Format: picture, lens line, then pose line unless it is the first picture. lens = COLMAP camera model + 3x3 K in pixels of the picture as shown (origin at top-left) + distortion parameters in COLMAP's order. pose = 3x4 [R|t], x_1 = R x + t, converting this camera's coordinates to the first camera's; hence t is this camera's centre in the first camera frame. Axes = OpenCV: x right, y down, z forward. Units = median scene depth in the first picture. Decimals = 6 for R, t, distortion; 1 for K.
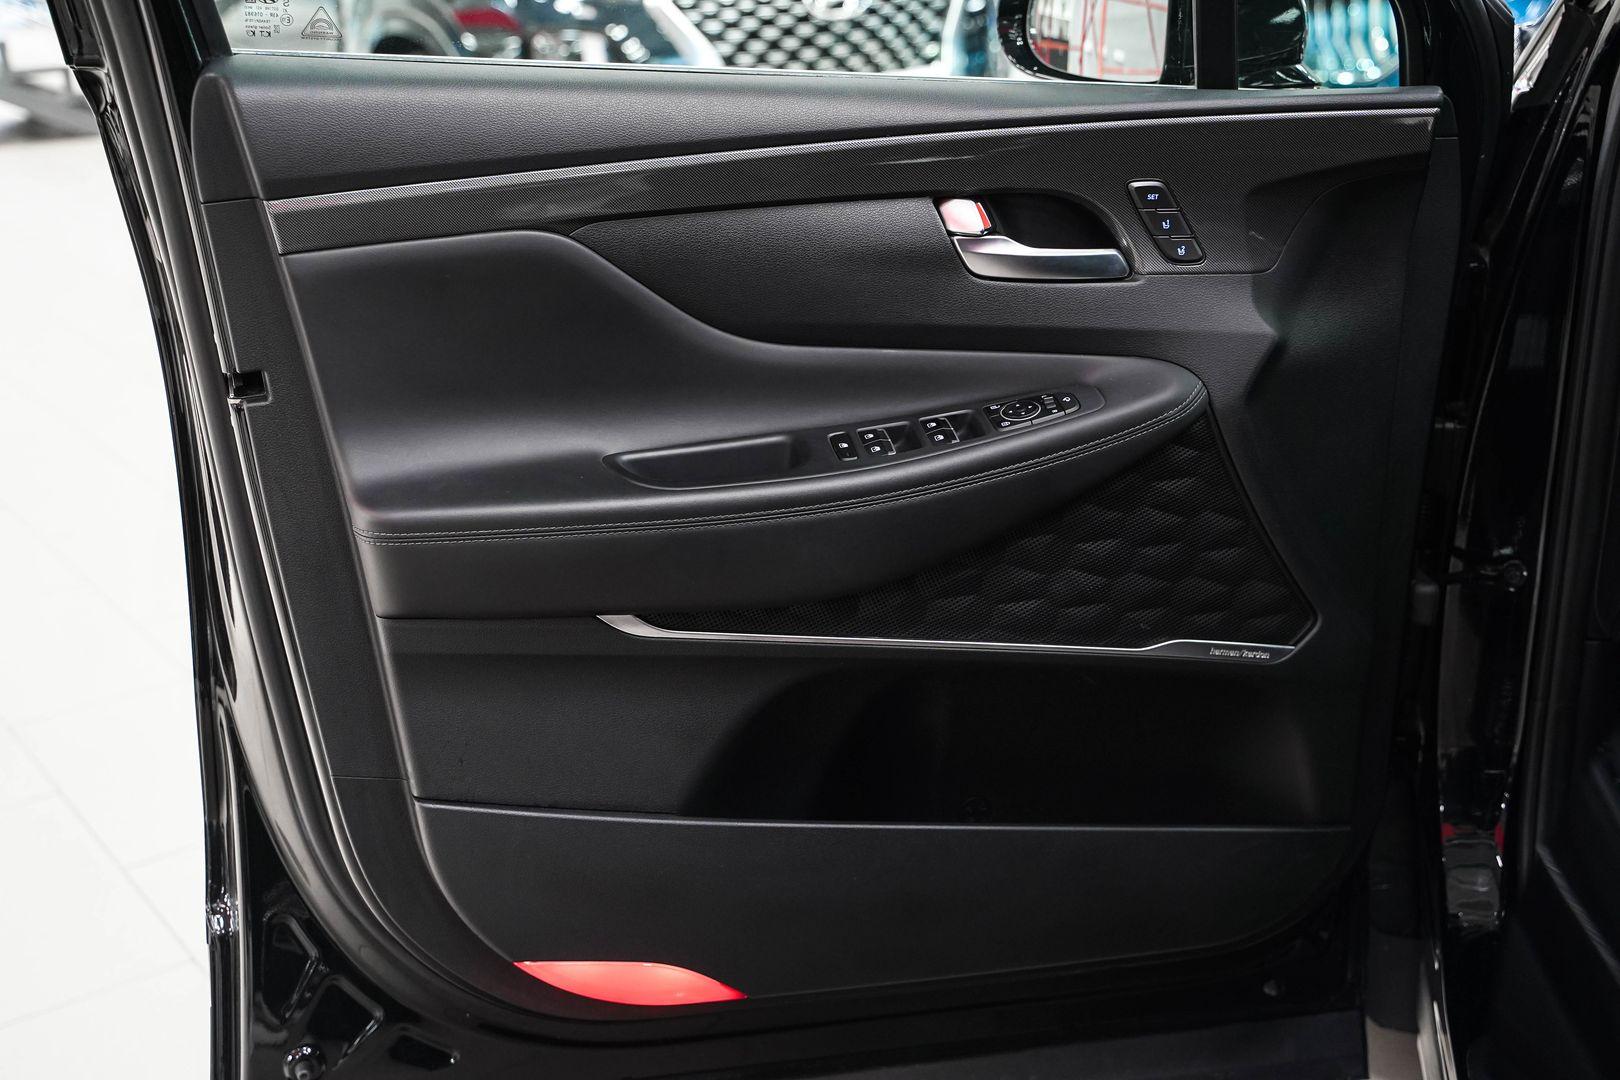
lens RADIAL K [[2102.3, 0, 812.4], [0, 2102.3, 536.8], [0, 0, 1]] dist [-0.030561, 0.000000]
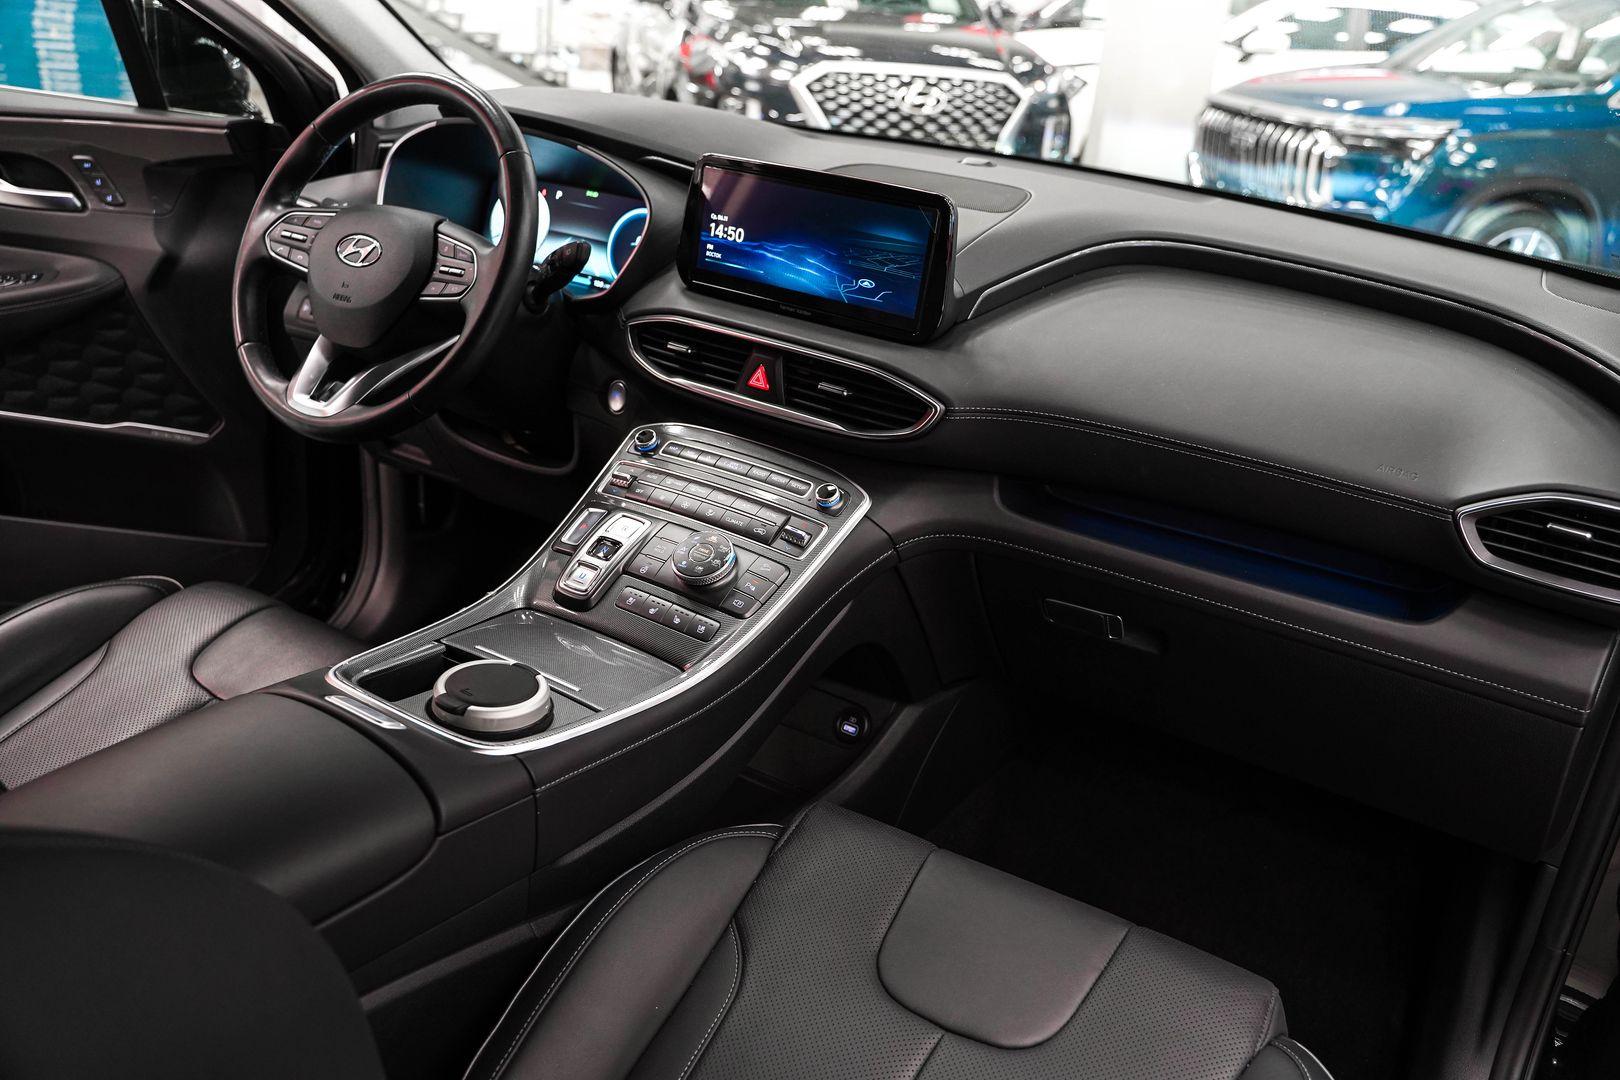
lens RADIAL K [[1313.5, 0, 810.6], [0, 1313.5, 529.6], [0, 0, 1]] dist [-0.116280, 0.104261]
pose [[0.994661, 0.098053, 0.032160, 0.747575], [-0.099806, 0.993292, 0.058389, 0.018428], [-0.026219, -0.061287, 0.997776, -0.100571]]
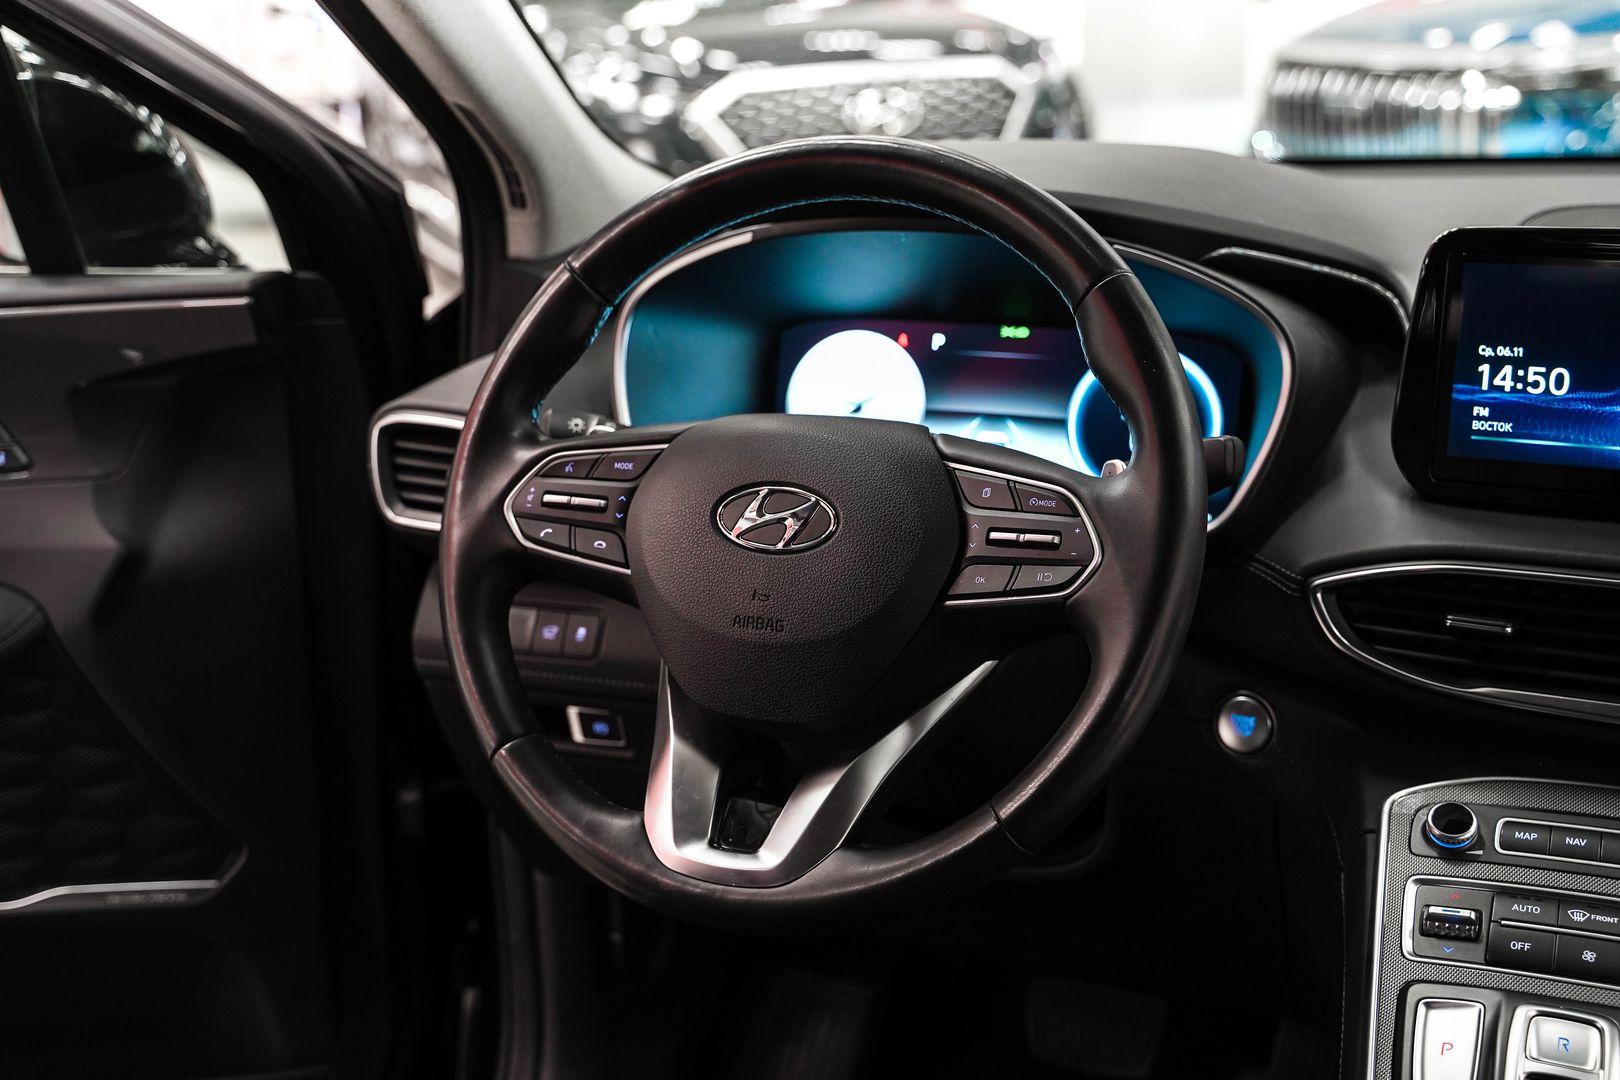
lens RADIAL K [[1853.4, 0, 790.3], [0, 1853.4, 518.8], [0, 0, 1]] dist [0.007670, 0.000000]
pose [[0.992135, -0.046330, 0.116279, 0.413518], [0.052885, 0.997143, -0.053930, -0.050309], [-0.113448, 0.059655, 0.991751, 0.181449]]
